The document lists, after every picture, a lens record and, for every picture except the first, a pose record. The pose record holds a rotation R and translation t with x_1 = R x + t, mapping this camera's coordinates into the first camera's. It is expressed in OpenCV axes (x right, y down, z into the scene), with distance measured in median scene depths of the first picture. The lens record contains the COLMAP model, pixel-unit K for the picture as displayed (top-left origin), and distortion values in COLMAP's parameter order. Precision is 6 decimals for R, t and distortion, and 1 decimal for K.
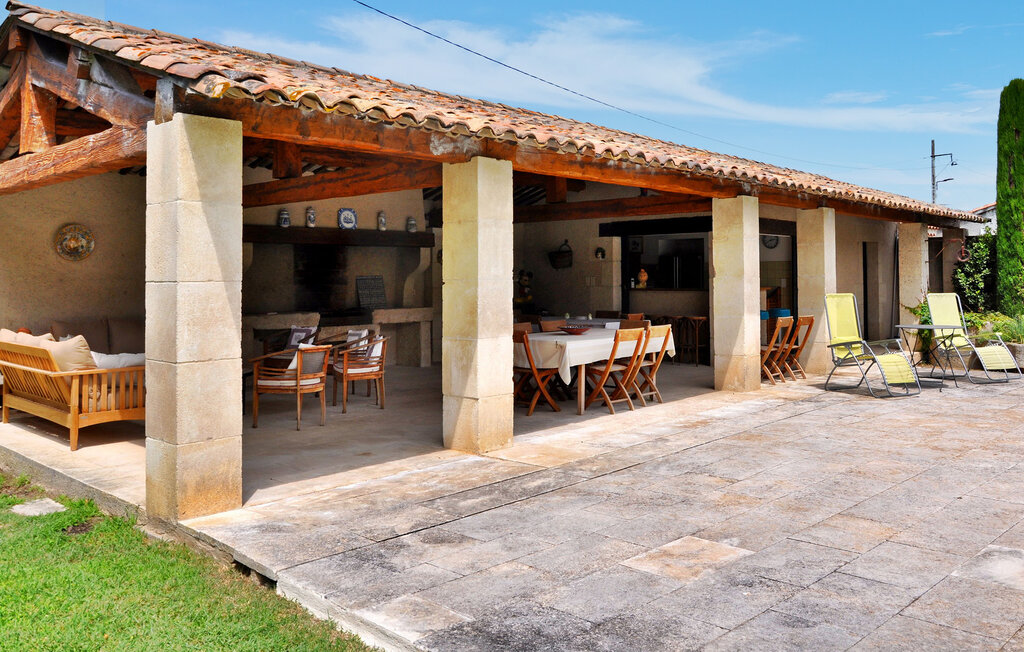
lens RADIAL K [[837.3, 0, 513.6], [0, 837.3, 262.4], [0, 0, 1]] dist [-0.006591, -0.003498]
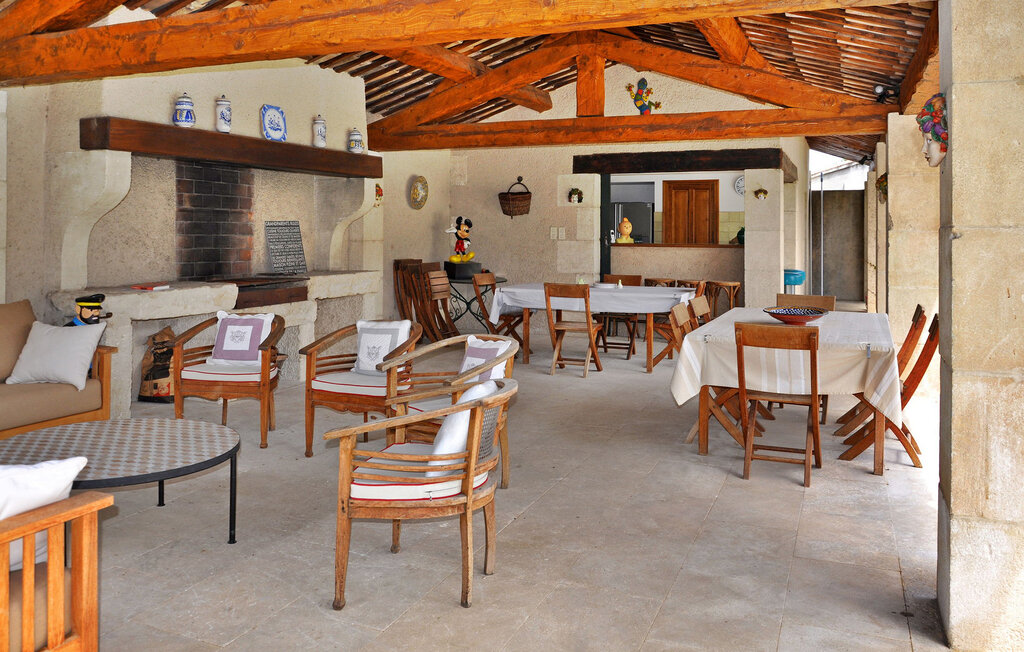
lens RADIAL K [[800.5, 0, 488.1], [0, 800.5, 229.3], [0, 0, 1]] dist [0.000631, 0.000065]
pose [[0.945138, 0.011636, 0.326464, -0.287064], [-0.017144, 0.999755, 0.014001, 0.014447], [-0.326221, -0.018830, 0.945106, 0.499350]]
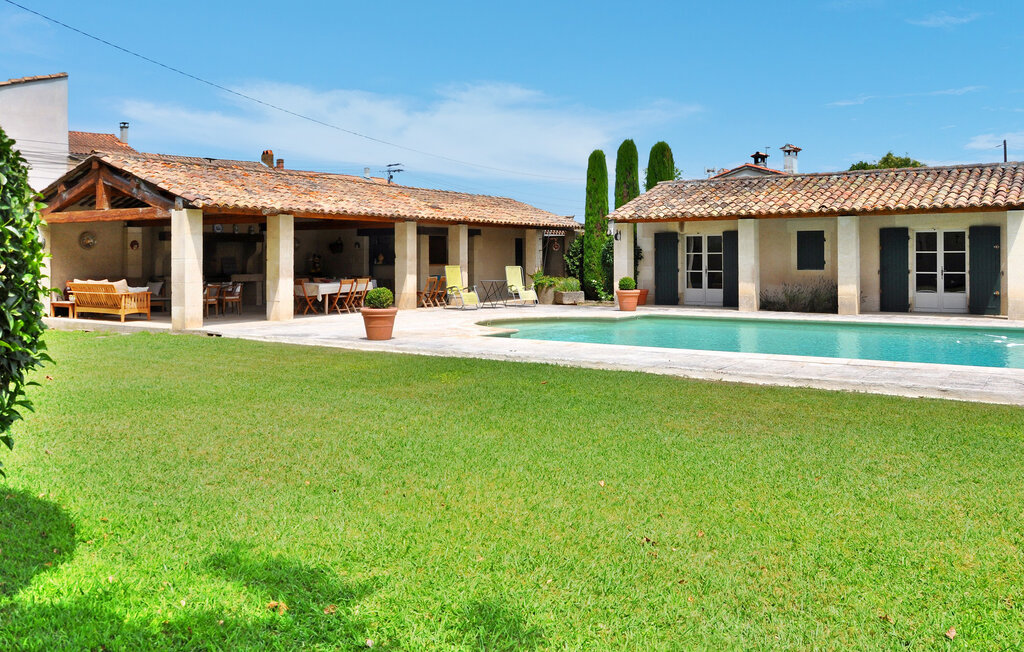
lens RADIAL K [[896.3, 0, 511.8], [0, 896.3, 251.7], [0, 0, 1]] dist [-0.011297, -0.005492]
pose [[0.984754, 0.004491, 0.173894, 0.135779], [-0.006322, 0.999930, 0.009978, -0.025825], [-0.173838, -0.010925, 0.984714, -1.404253]]
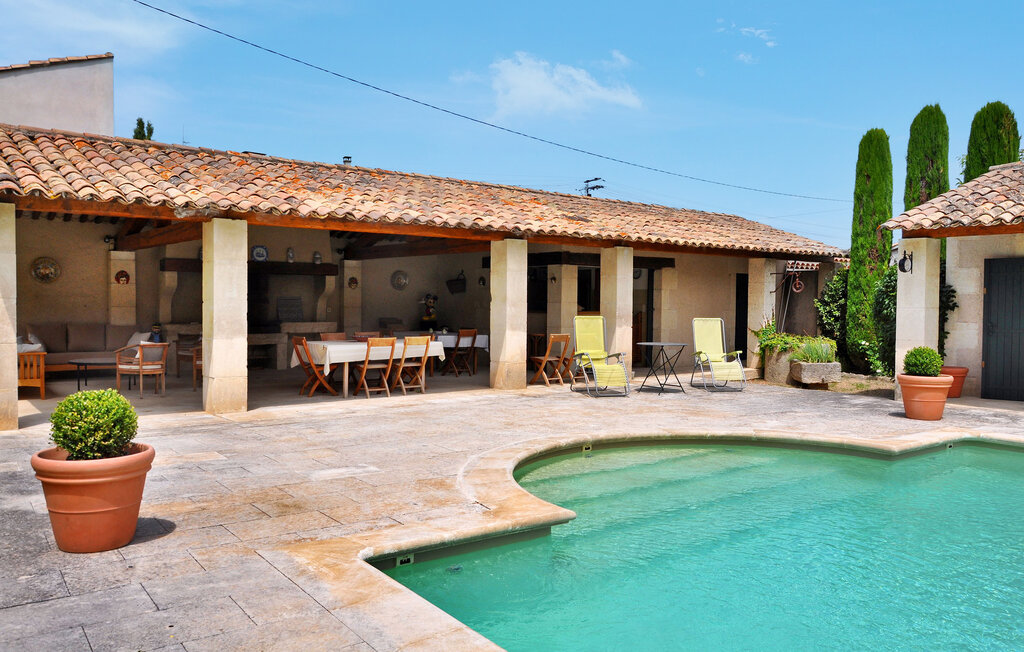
lens RADIAL K [[807.1, 0, 512.0], [0, 807.1, 326.0], [0, 0, 1]] dist [-0.033054, -0.004823]
pose [[0.985309, 0.020981, -0.169489, 0.498157], [-0.012435, 0.998605, 0.051323, -0.009324], [0.170329, -0.048461, 0.984195, -0.232011]]
